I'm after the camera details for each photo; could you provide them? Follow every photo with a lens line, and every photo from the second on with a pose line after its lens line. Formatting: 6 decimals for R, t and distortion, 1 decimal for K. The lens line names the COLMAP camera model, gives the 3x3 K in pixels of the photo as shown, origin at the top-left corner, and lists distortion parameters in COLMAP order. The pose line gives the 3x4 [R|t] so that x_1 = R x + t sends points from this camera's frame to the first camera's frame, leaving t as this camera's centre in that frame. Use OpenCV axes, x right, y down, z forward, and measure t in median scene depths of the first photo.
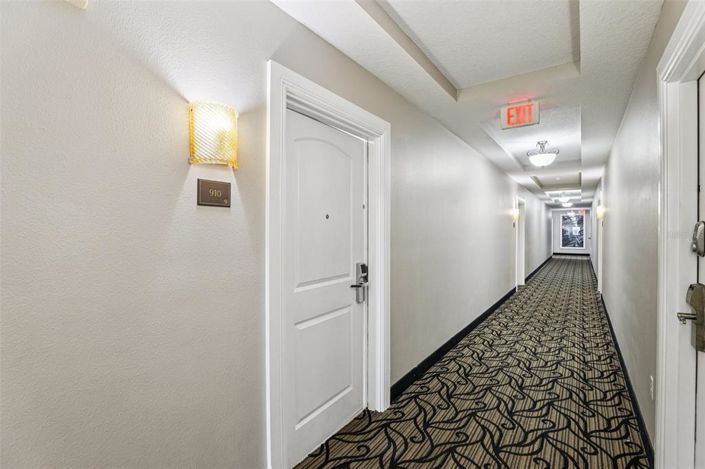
lens RADIAL K [[333.6, 0, 350.2], [0, 333.6, 230.8], [0, 0, 1]] dist [-0.006608, 0.000118]
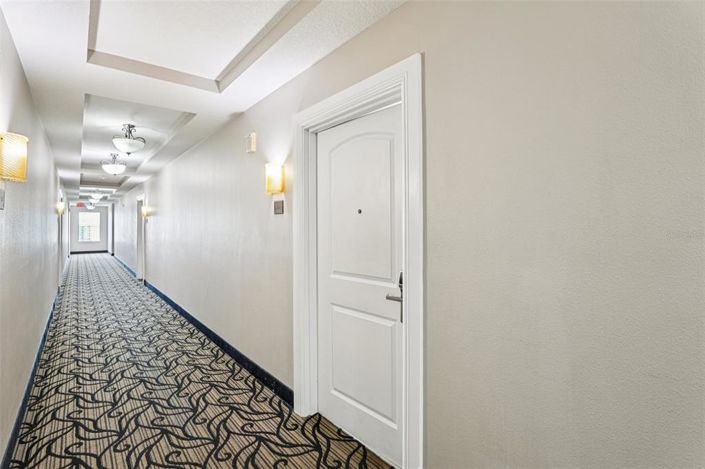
lens RADIAL K [[326.5, 0, 354.9], [0, 326.5, 222.8], [0, 0, 1]] dist [-0.046565, 0.006642]
pose [[-0.243584, -0.012106, -0.969804, 1.179661], [-0.002081, 0.999926, -0.011960, 0.000221], [0.969878, -0.000895, -0.243591, 1.690882]]
